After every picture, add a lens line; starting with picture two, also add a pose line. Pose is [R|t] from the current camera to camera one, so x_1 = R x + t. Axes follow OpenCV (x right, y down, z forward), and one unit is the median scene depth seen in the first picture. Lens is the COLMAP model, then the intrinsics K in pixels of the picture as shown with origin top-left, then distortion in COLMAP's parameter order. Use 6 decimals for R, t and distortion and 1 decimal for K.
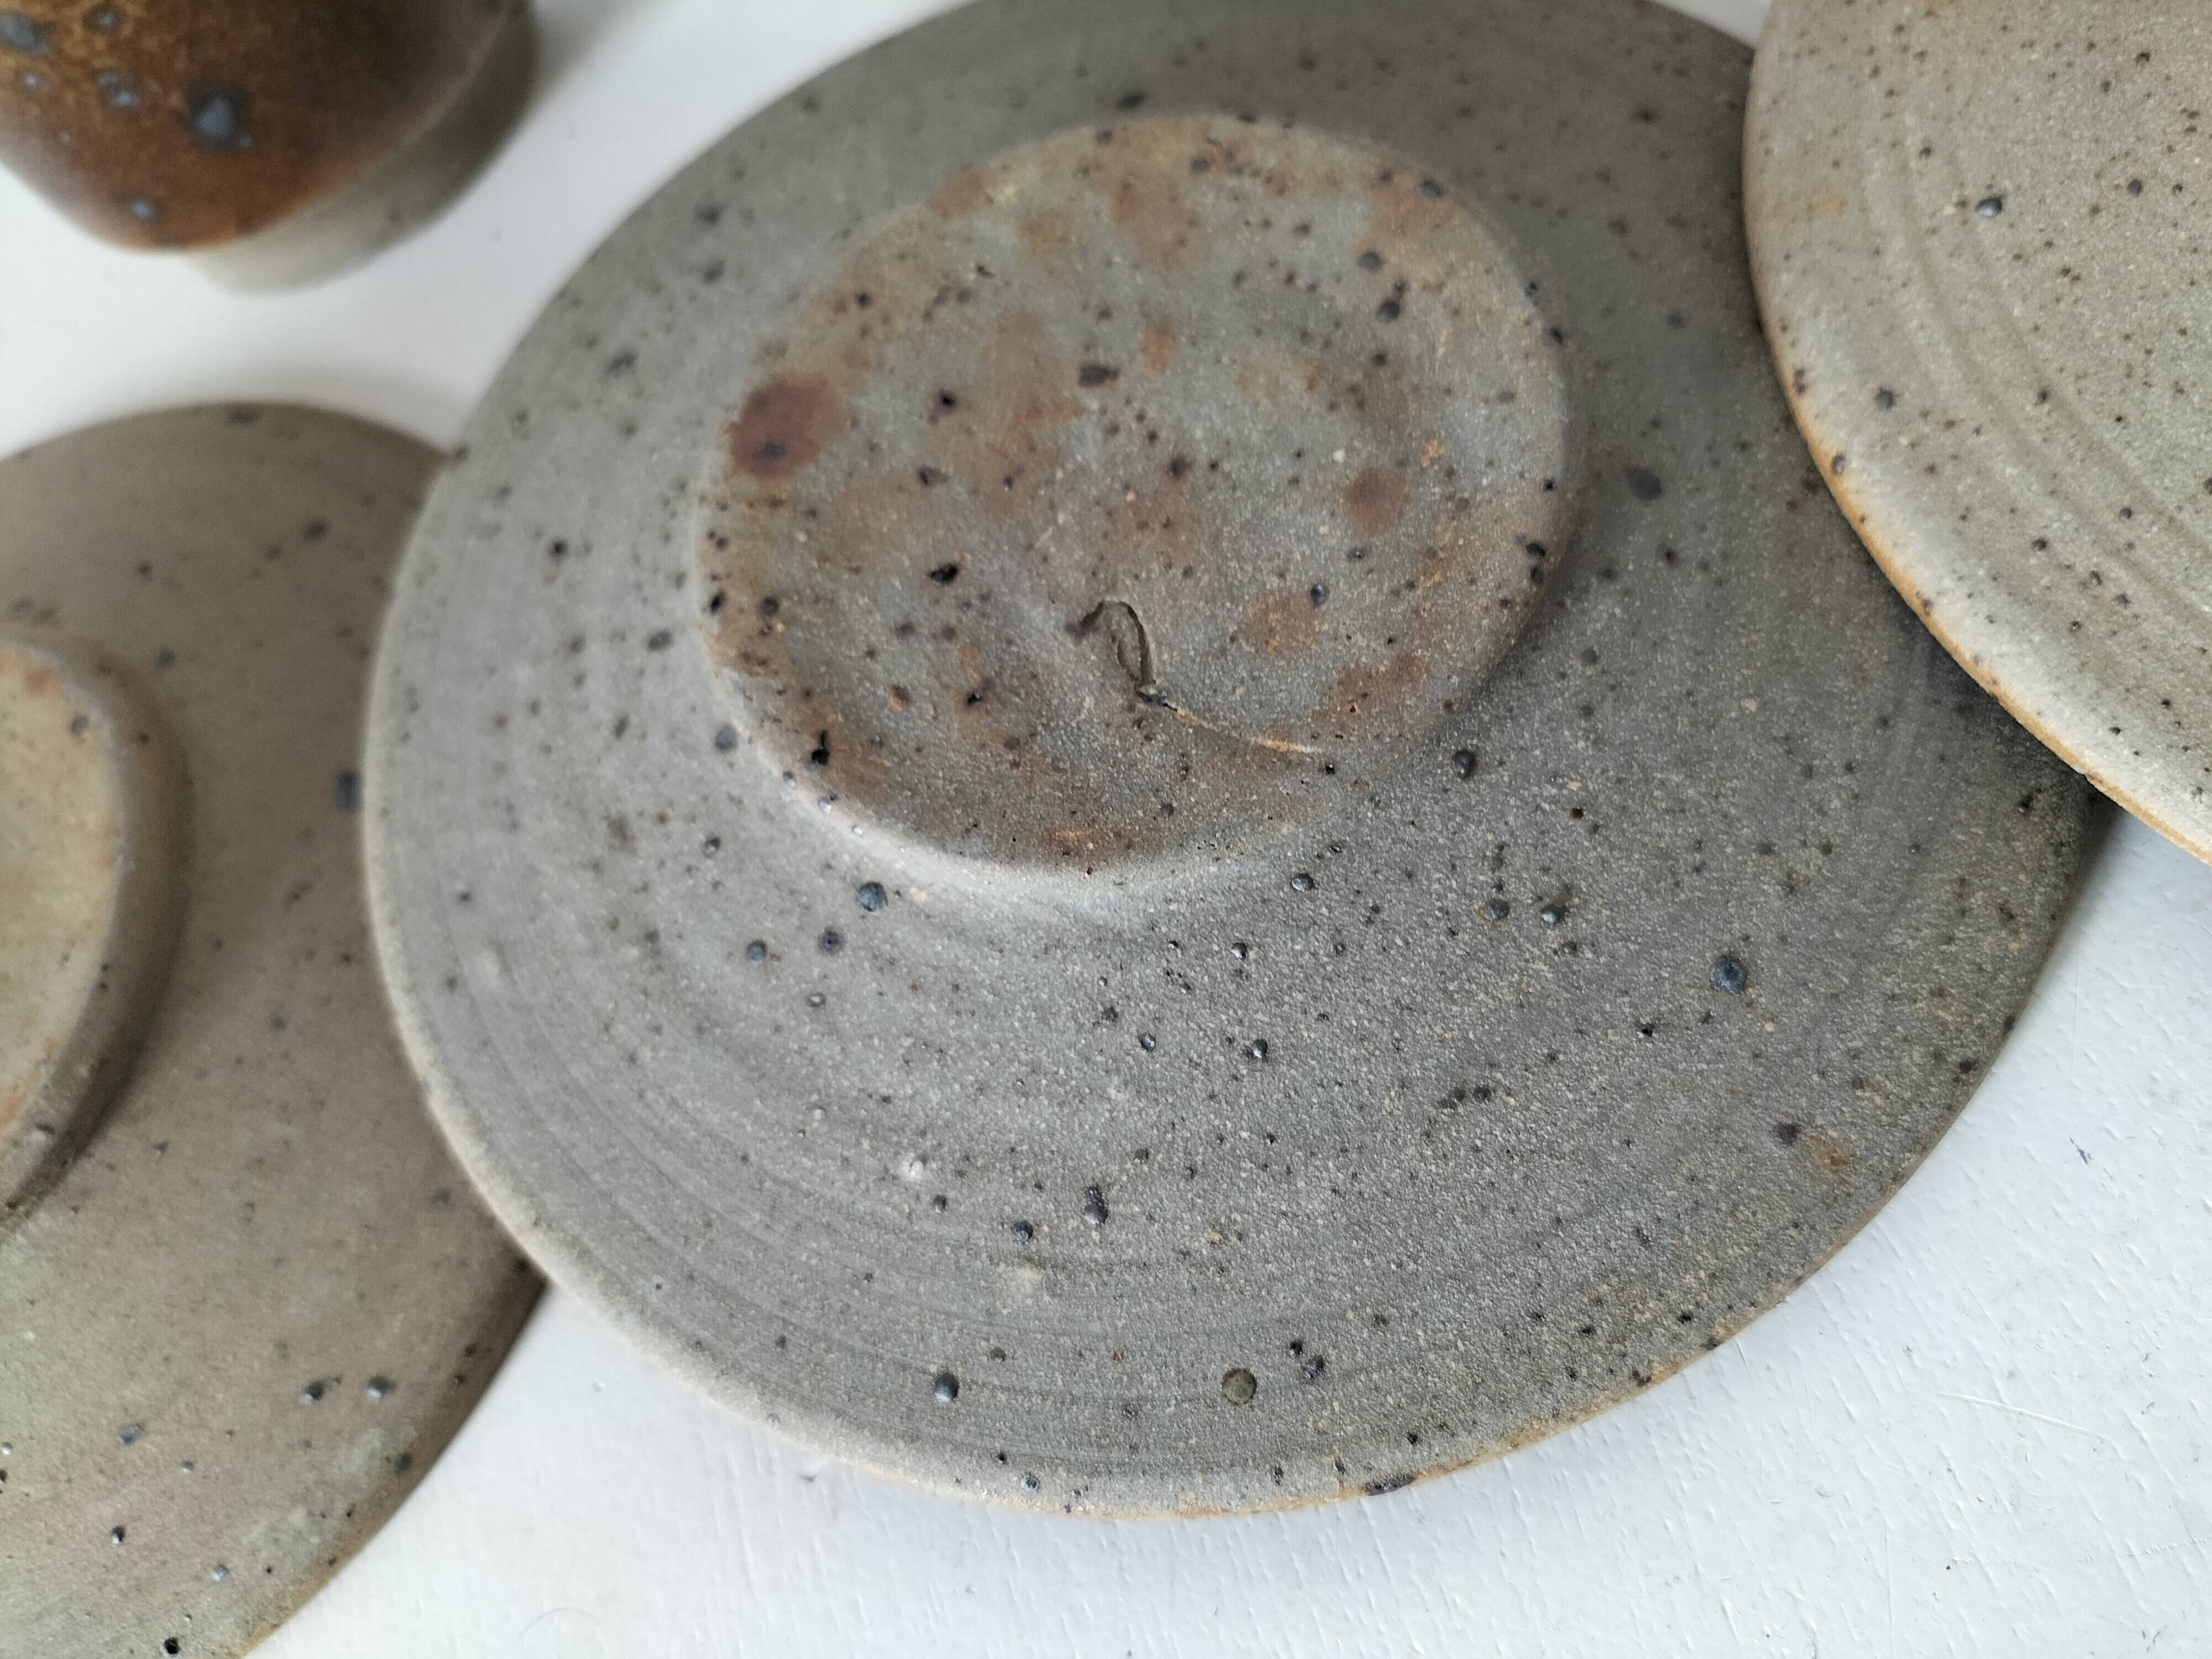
lens RADIAL K [[1726.1, 0, 1100.3], [0, 1726.1, 835.0], [0, 0, 1]] dist [0.068391, -0.158883]
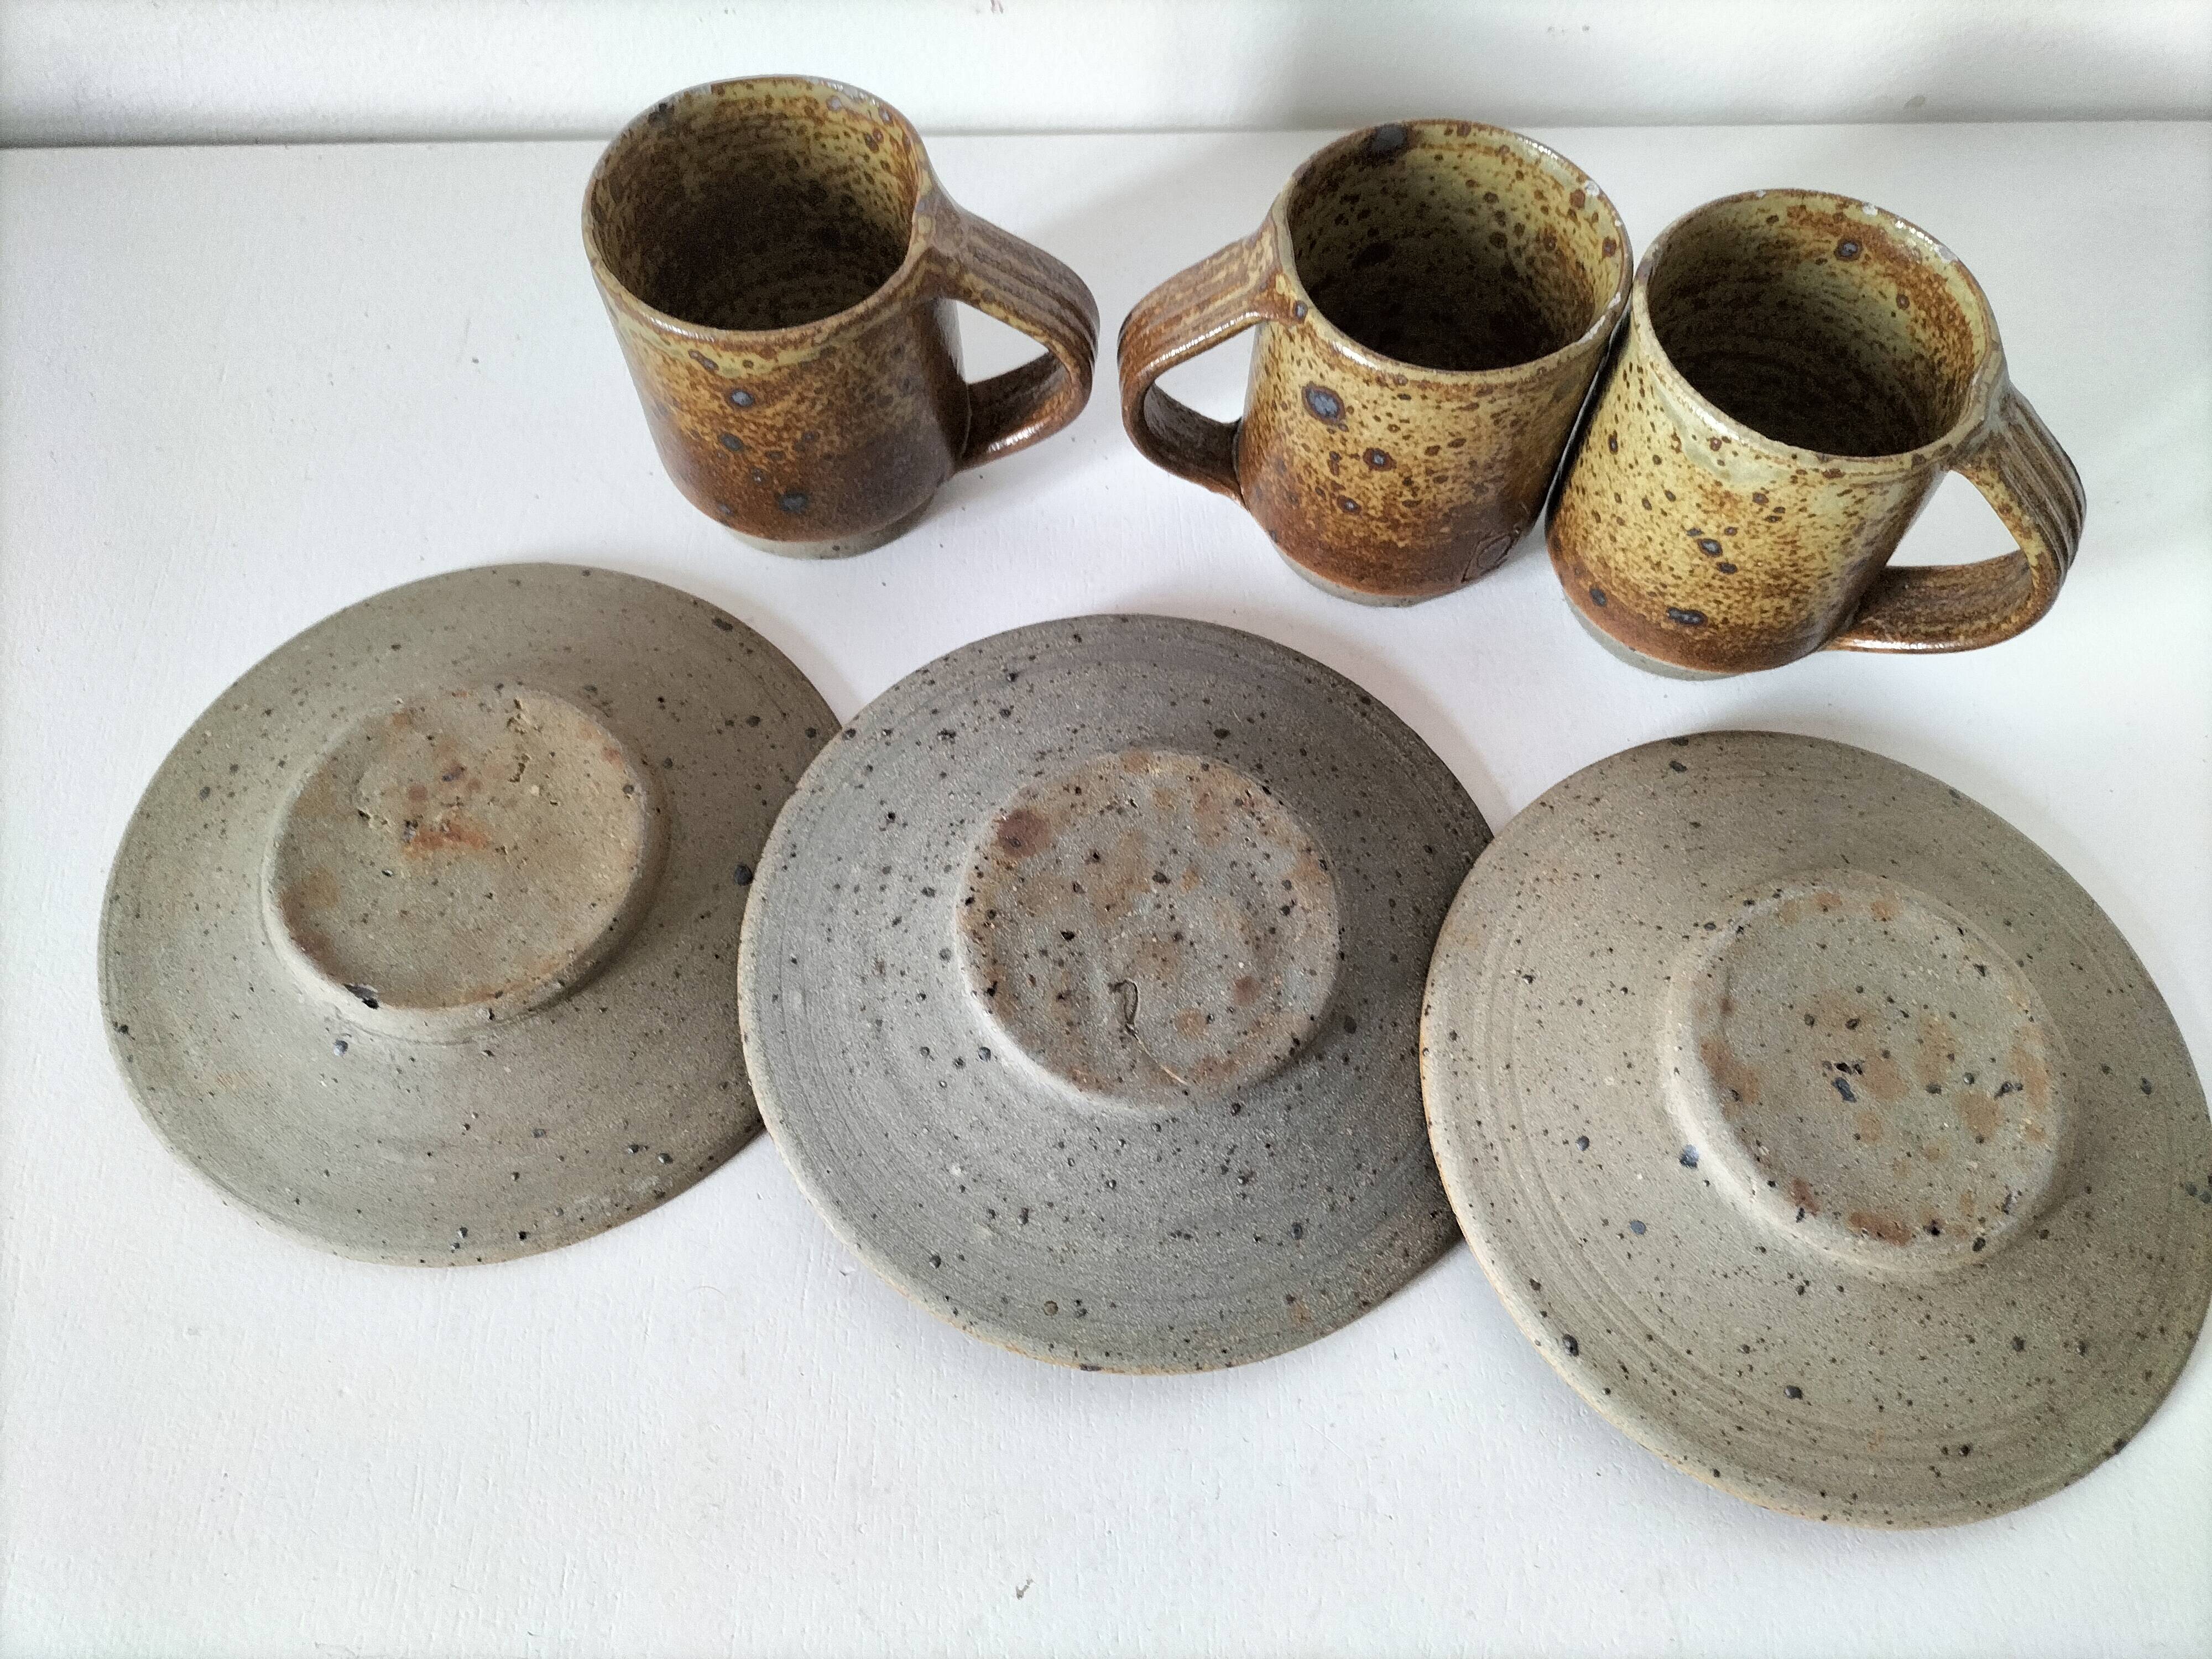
lens RADIAL K [[1759.0, 0, 1066.3], [0, 1759.0, 797.2], [0, 0, 1]] dist [0.119149, -0.006224]
pose [[0.904593, 0.412832, 0.106213, -0.424754], [-0.412764, 0.910531, -0.023663, -0.266476], [-0.106479, -0.022435, 0.994062, -1.359121]]
